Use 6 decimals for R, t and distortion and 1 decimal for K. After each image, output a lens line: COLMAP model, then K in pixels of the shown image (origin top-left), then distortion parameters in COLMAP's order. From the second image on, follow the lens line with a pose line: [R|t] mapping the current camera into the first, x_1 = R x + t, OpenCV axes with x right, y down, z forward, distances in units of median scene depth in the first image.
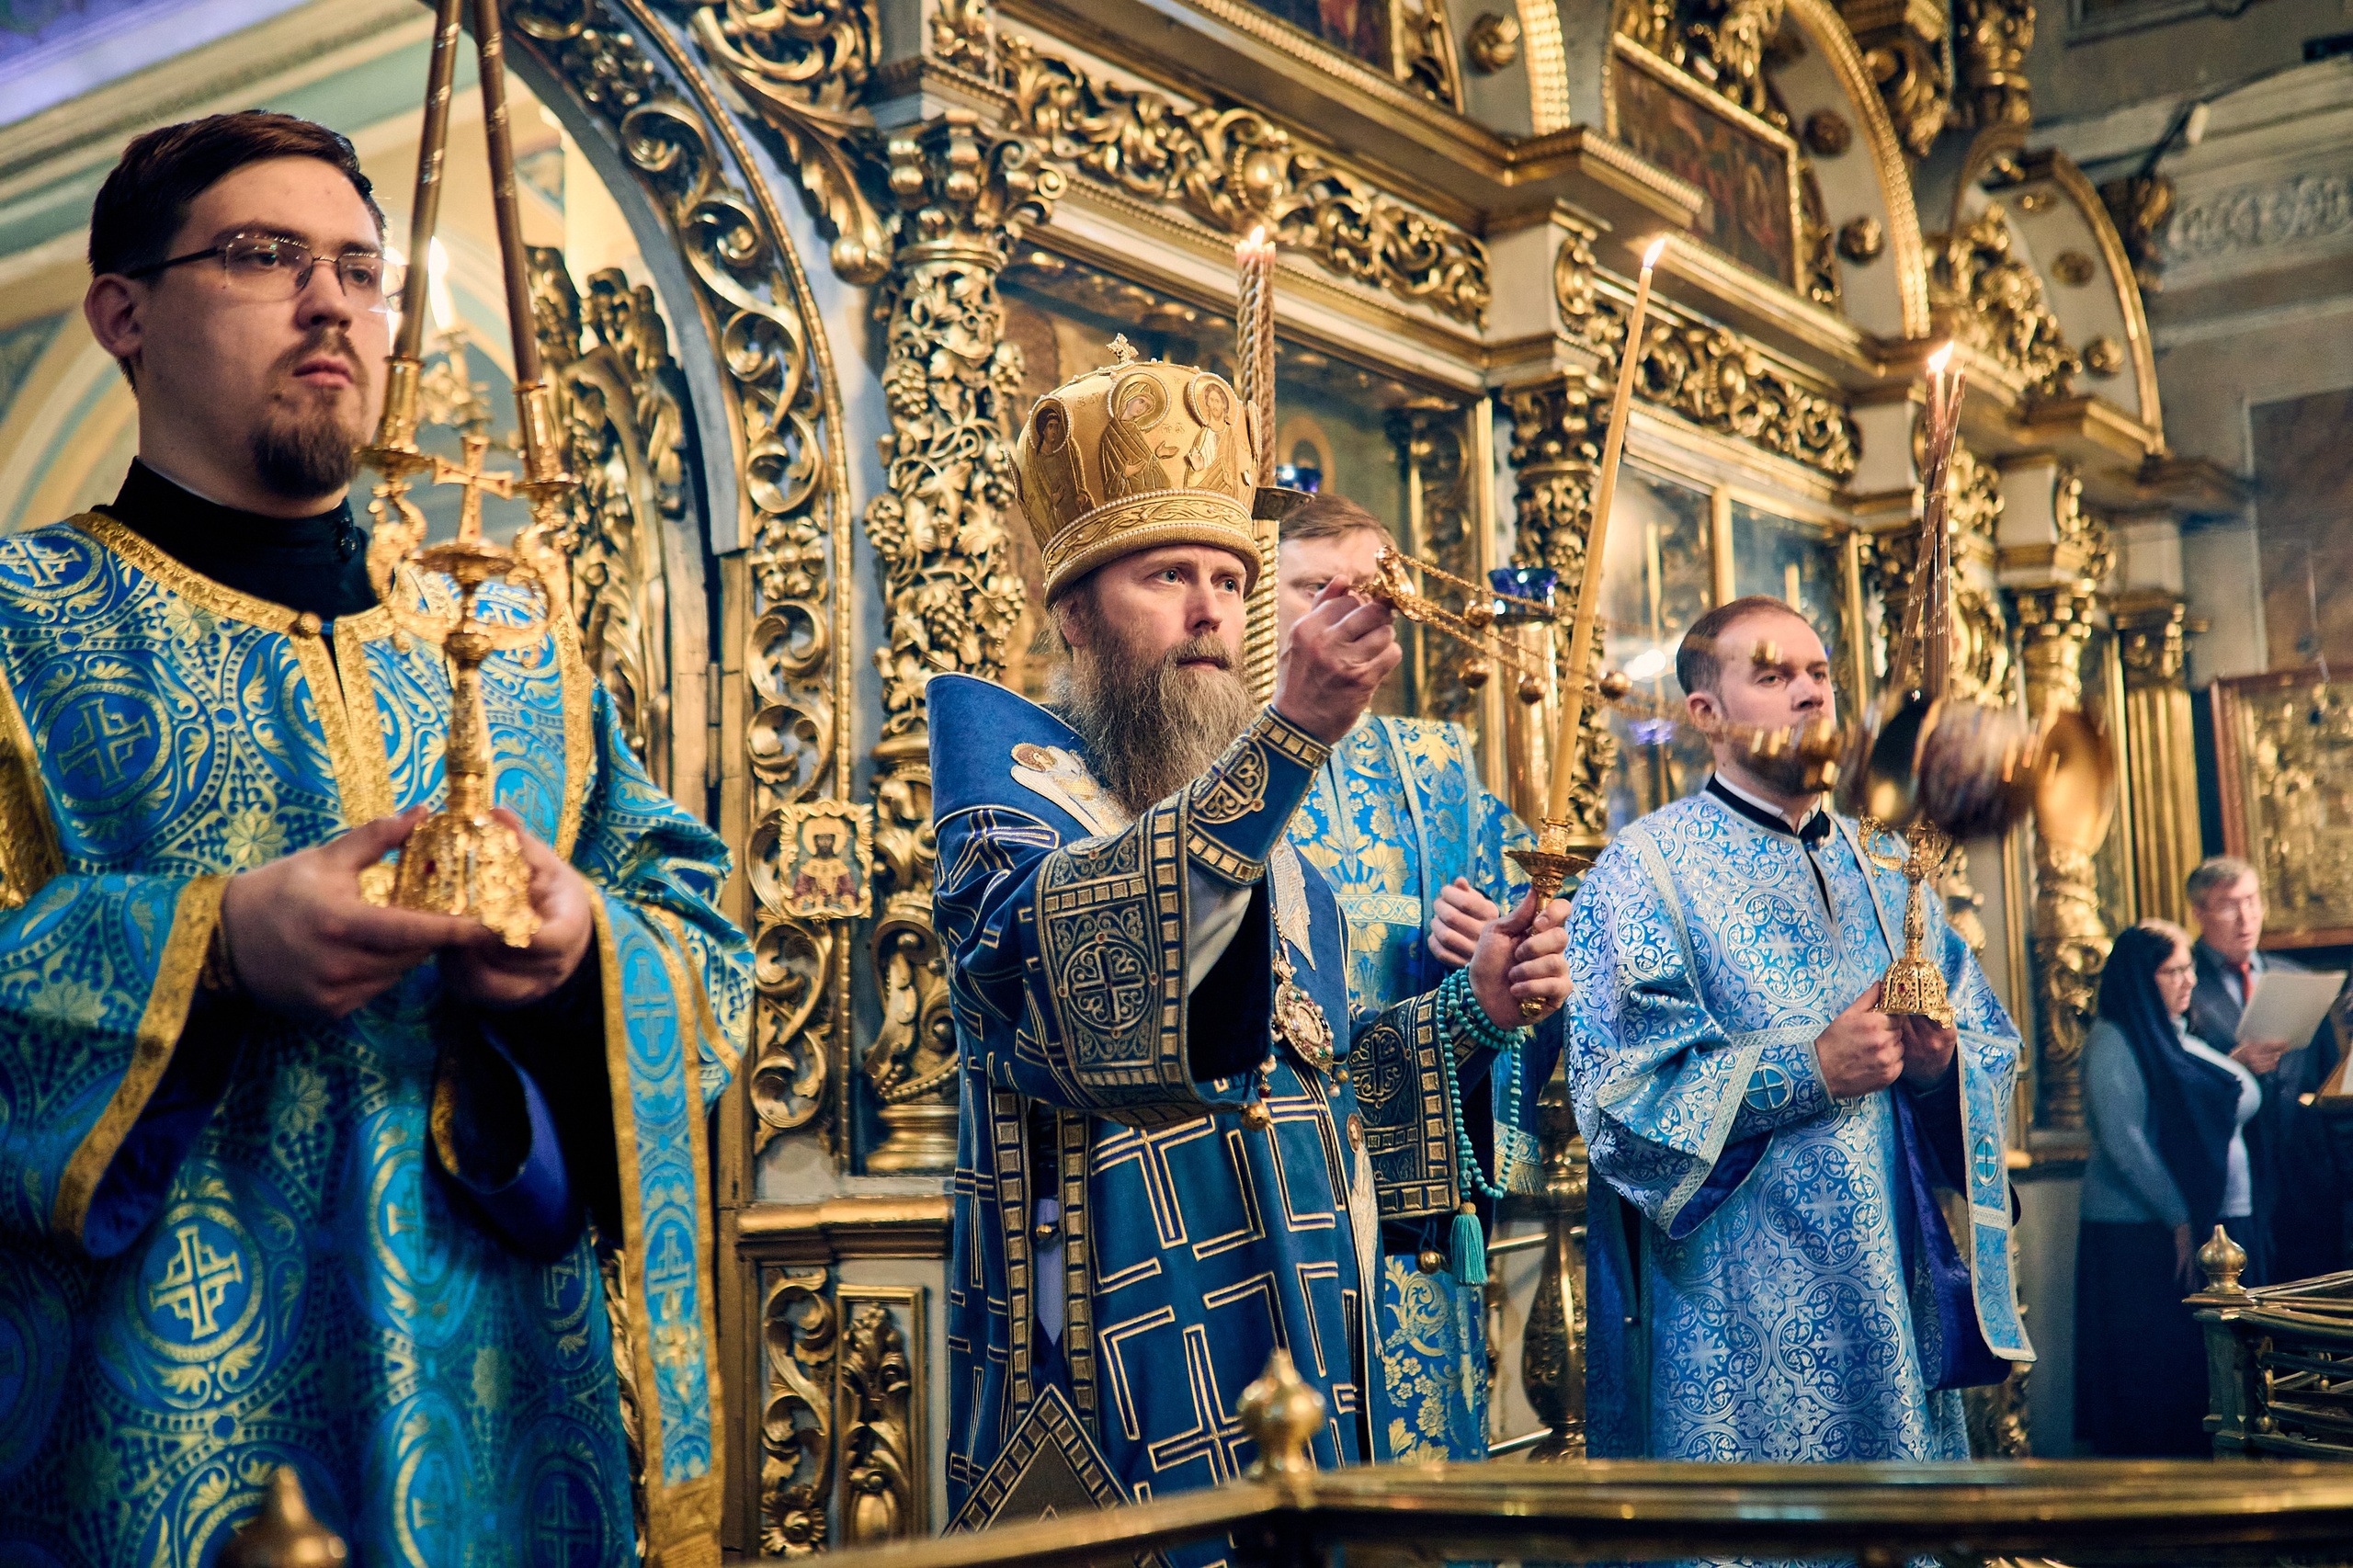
lens RADIAL K [[2928.6, 0, 1193.4], [0, 2928.6, 769.2], [0, 0, 1]] dist [-0.004542, 0.000000]
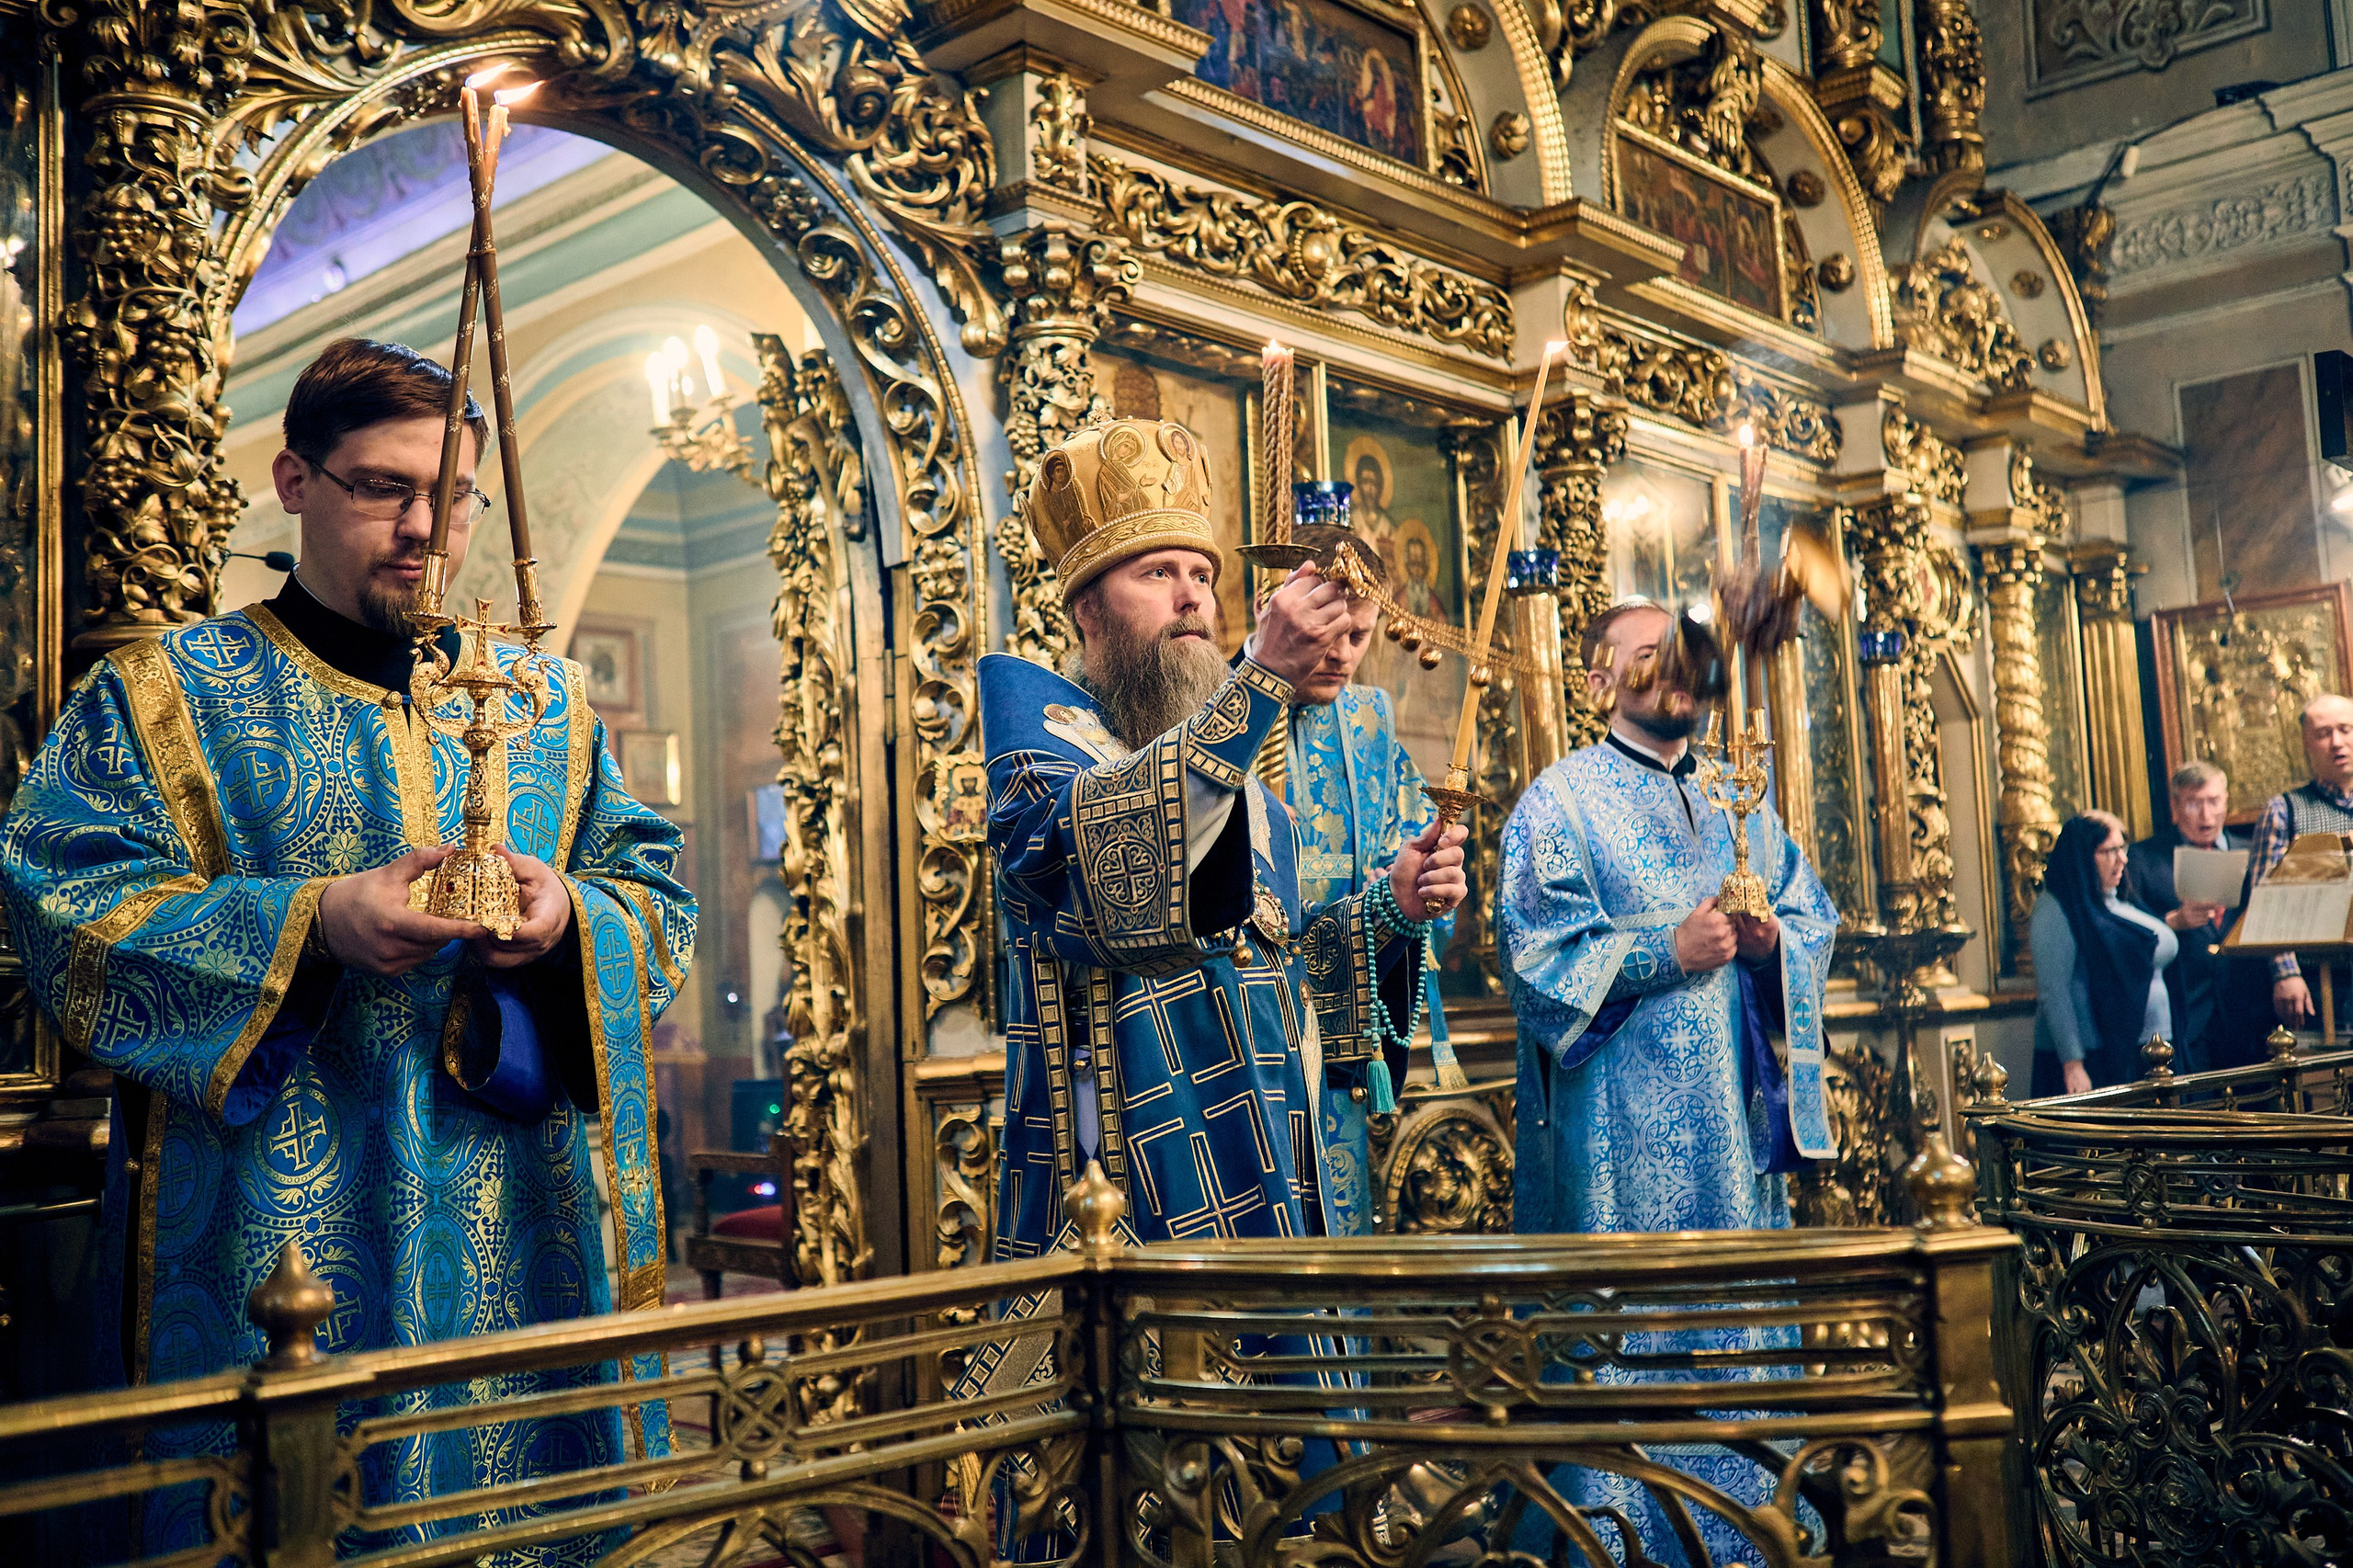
lens RADIAL K [[2317.2, 0, 1185.1], [0, 2317.2, 780.3], [0, 0, 1]] dist [-0.029506, 0.000000]
pose [[0.994777, -0.028341, -0.098061, 0.061448], [0.031559, 0.999008, 0.031431, -0.005360], [0.097073, -0.034362, 0.994684, -0.023533]]
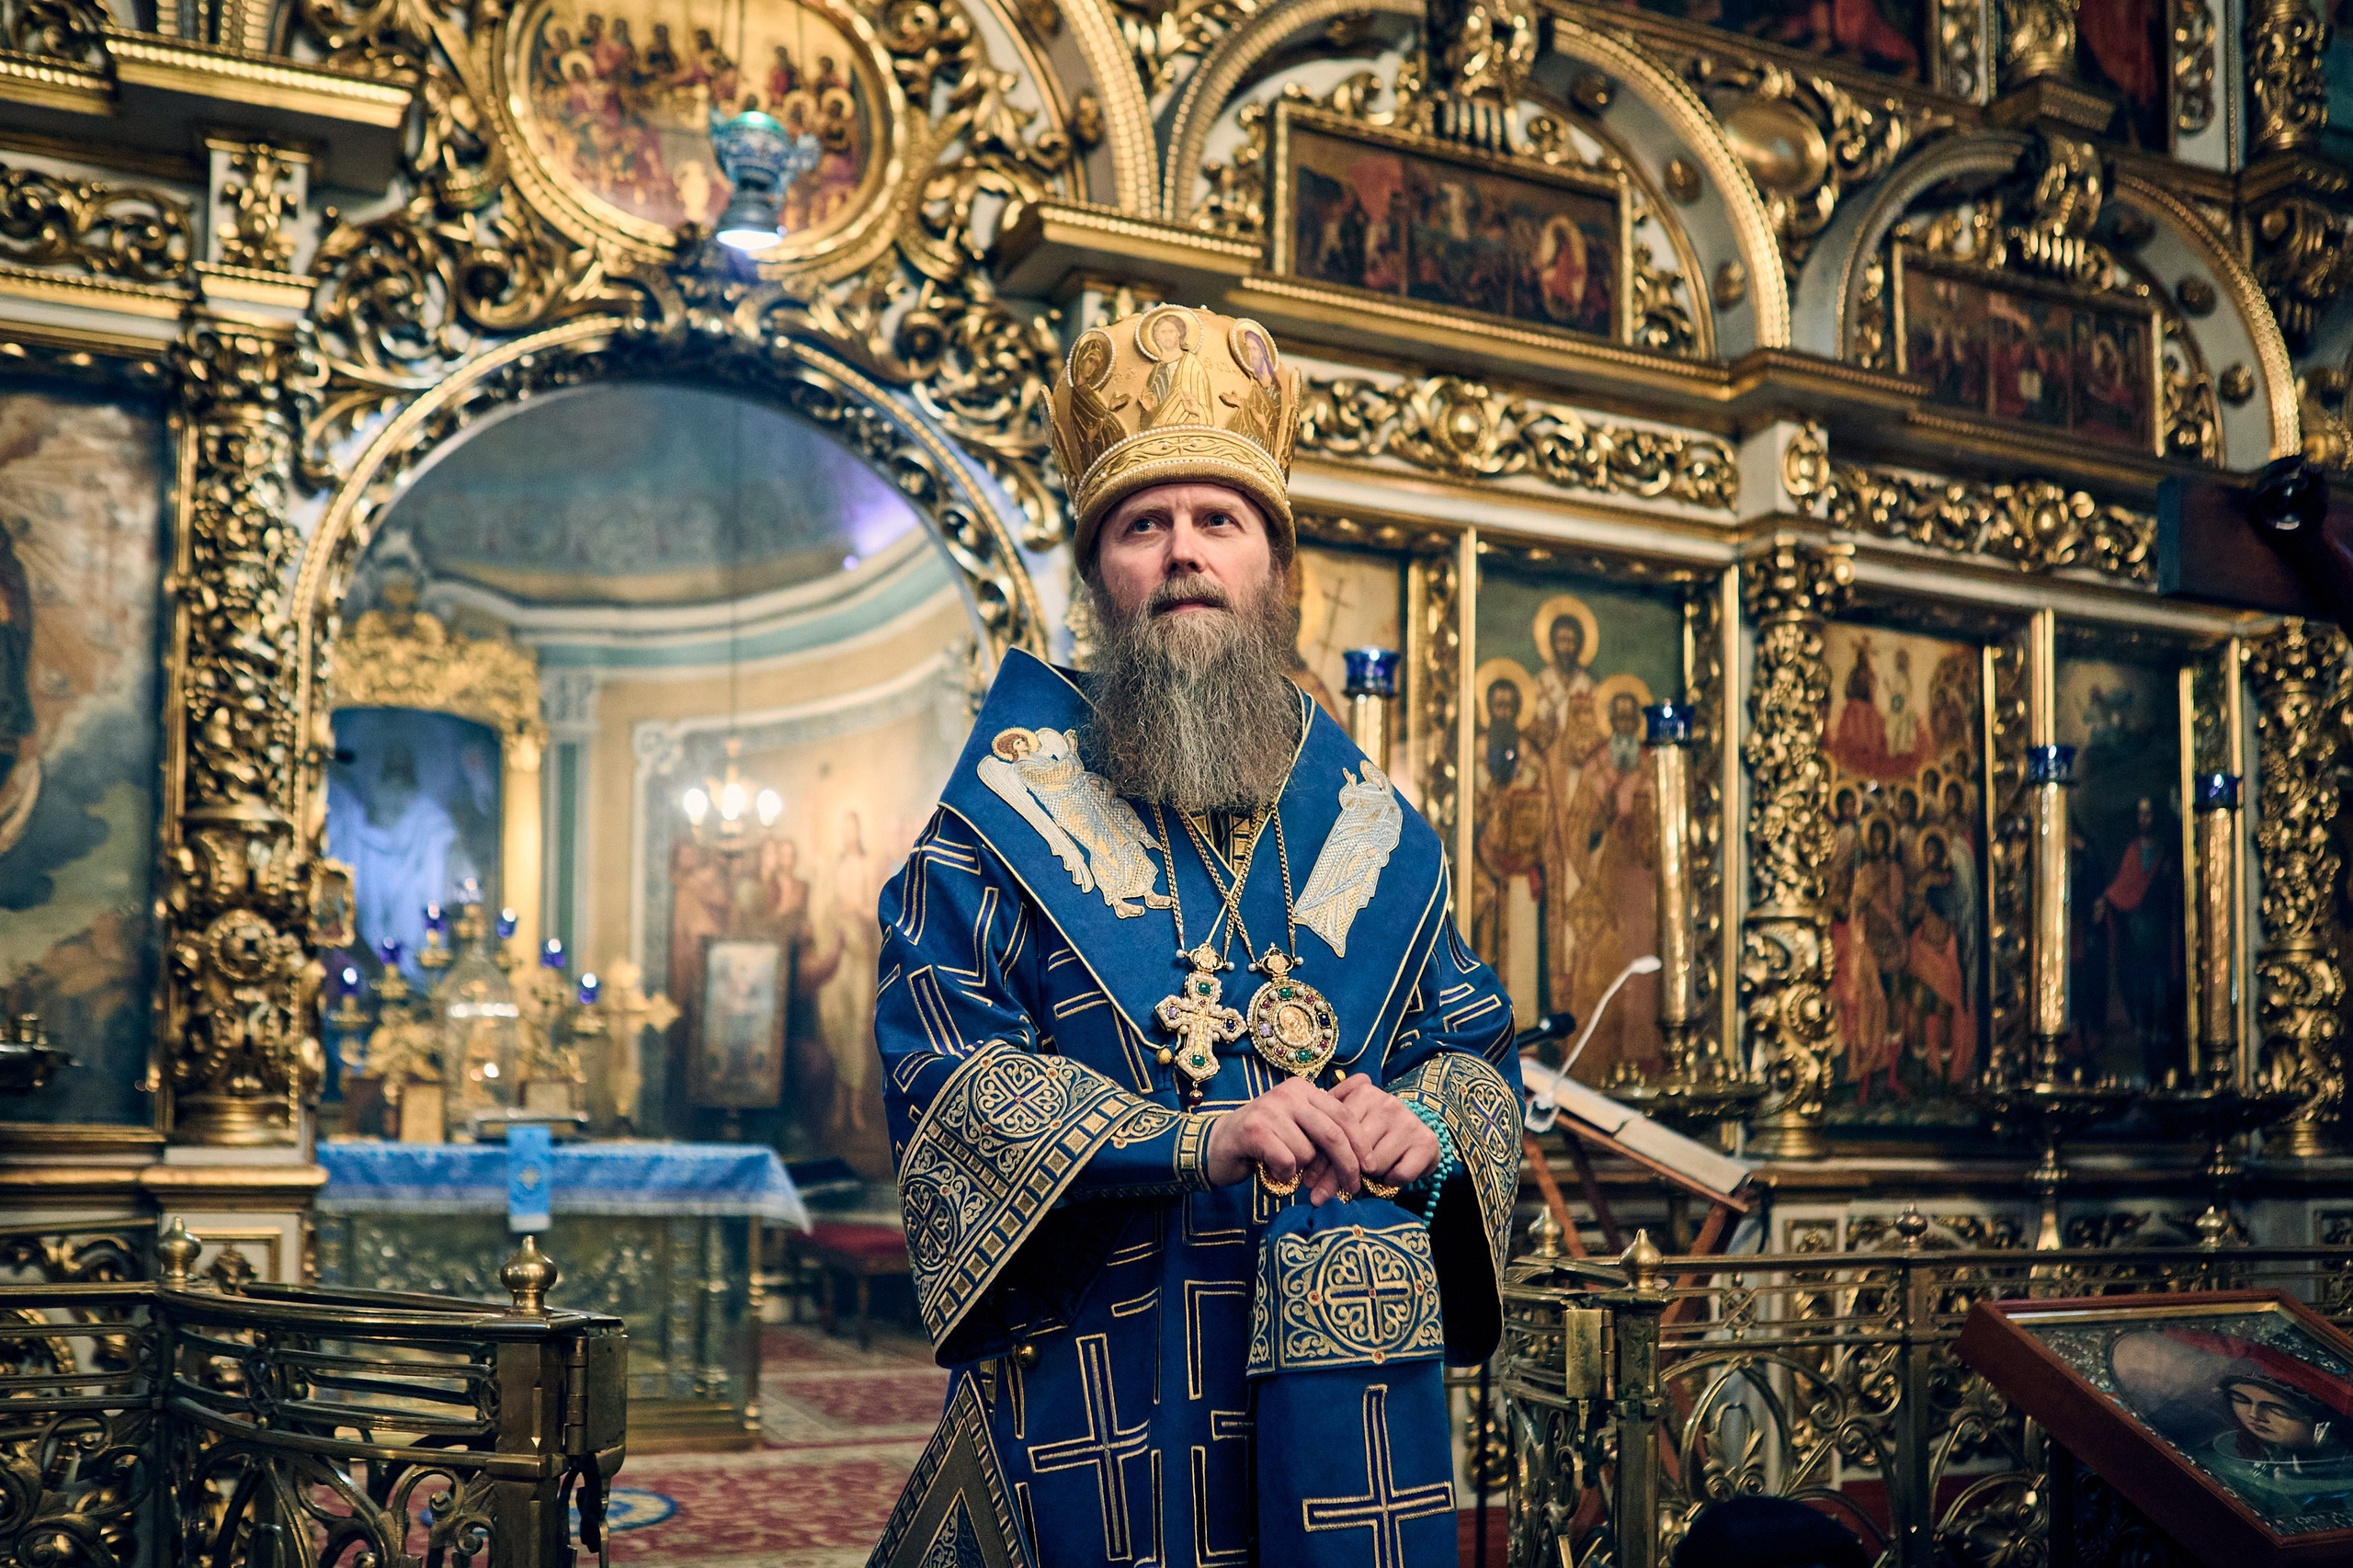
lens RADIAL K [[2217.2, 0, 1170.2], [0, 2217.2, 1058.2], [0, 0, 1]] dist [-0.030966, 0.000000]
pose [[0.872509, 0.013682, -0.488406, 0.425194], [0.030892, 0.996063, 0.083089, -0.000773], [0.487620, -0.087583, 0.868652, 0.025780]]
